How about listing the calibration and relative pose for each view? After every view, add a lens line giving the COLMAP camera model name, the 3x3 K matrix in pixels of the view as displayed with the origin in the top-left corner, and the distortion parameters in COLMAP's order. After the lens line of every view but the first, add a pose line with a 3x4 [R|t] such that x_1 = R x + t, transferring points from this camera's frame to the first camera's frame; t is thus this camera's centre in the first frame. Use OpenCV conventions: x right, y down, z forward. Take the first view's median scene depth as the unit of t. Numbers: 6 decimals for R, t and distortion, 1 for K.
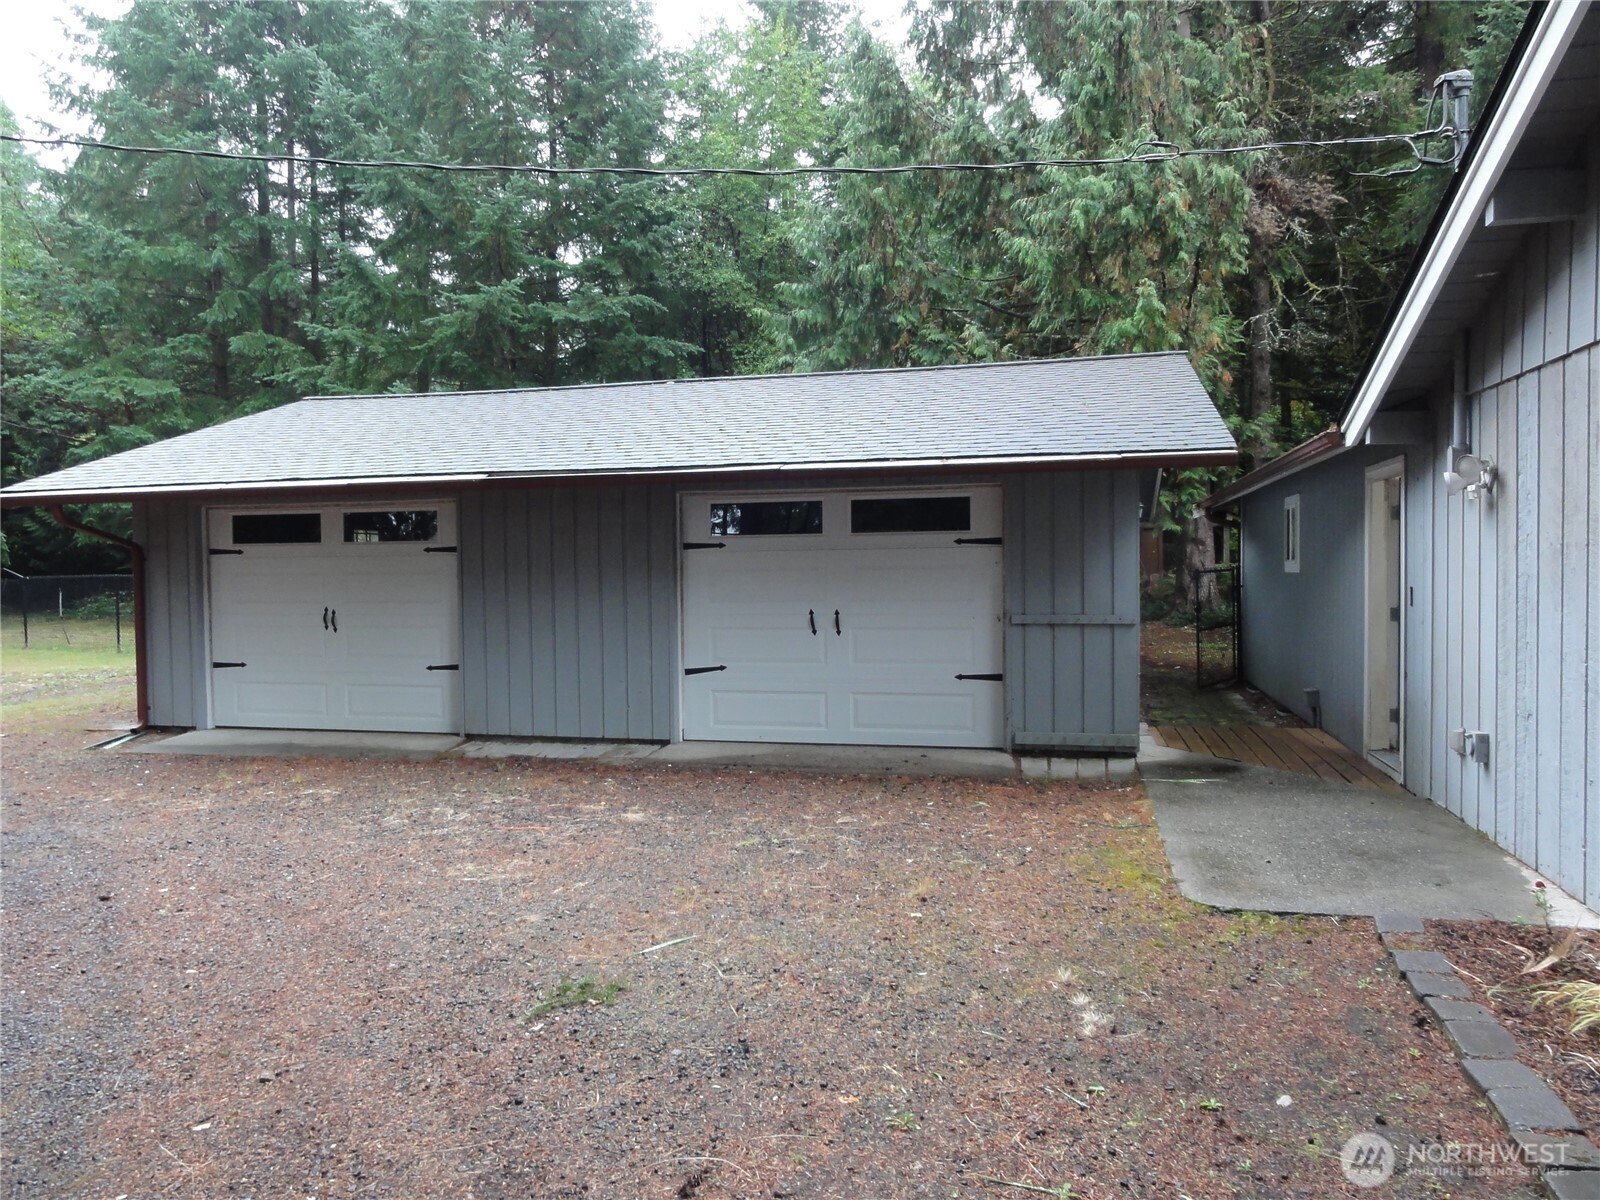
lens RADIAL K [[1133.4, 0, 793.0], [0, 1133.4, 596.1], [0, 0, 1]] dist [-0.011776, -0.001626]
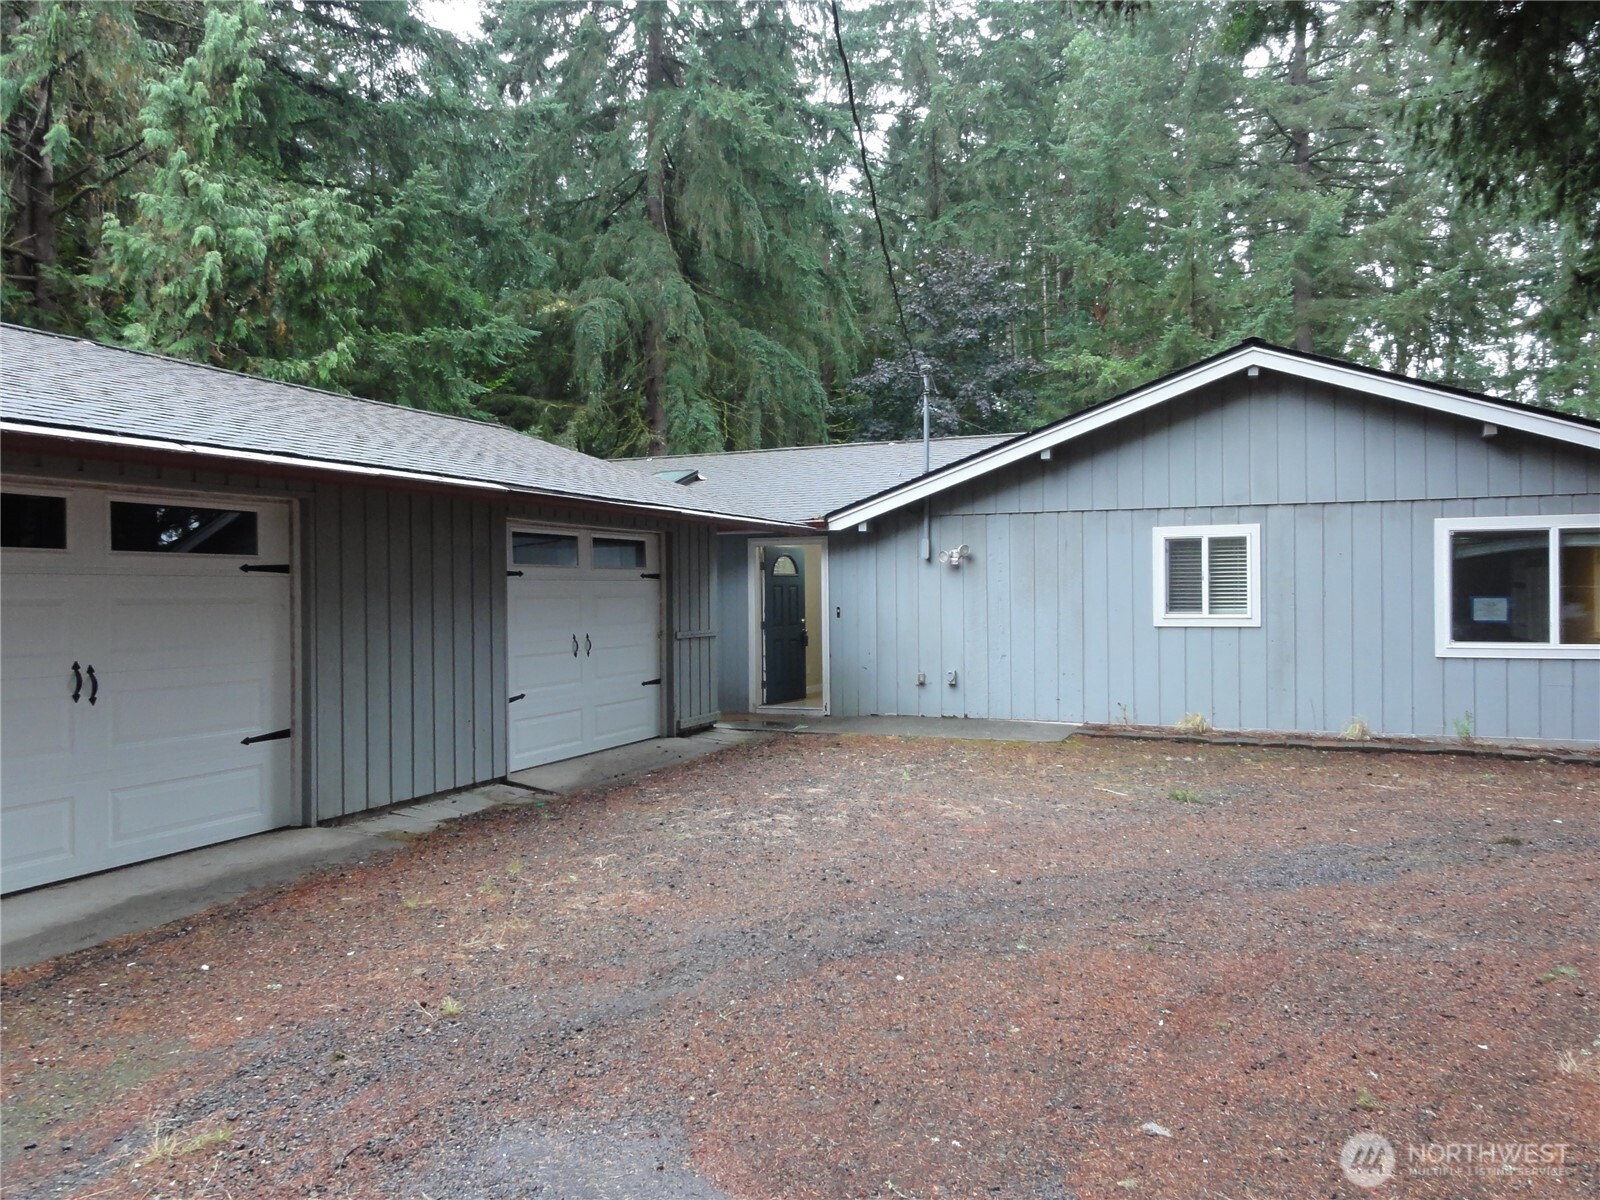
lens RADIAL K [[1133.4, 0, 799.8], [0, 1133.4, 599.8], [0, 0, 1]] dist [-0.011776, -0.001626]
pose [[0.172529, -0.001353, 0.985004, -0.913547], [0.023081, 0.999730, -0.002670, -0.011879], [-0.984734, 0.023195, 0.172513, 0.537960]]
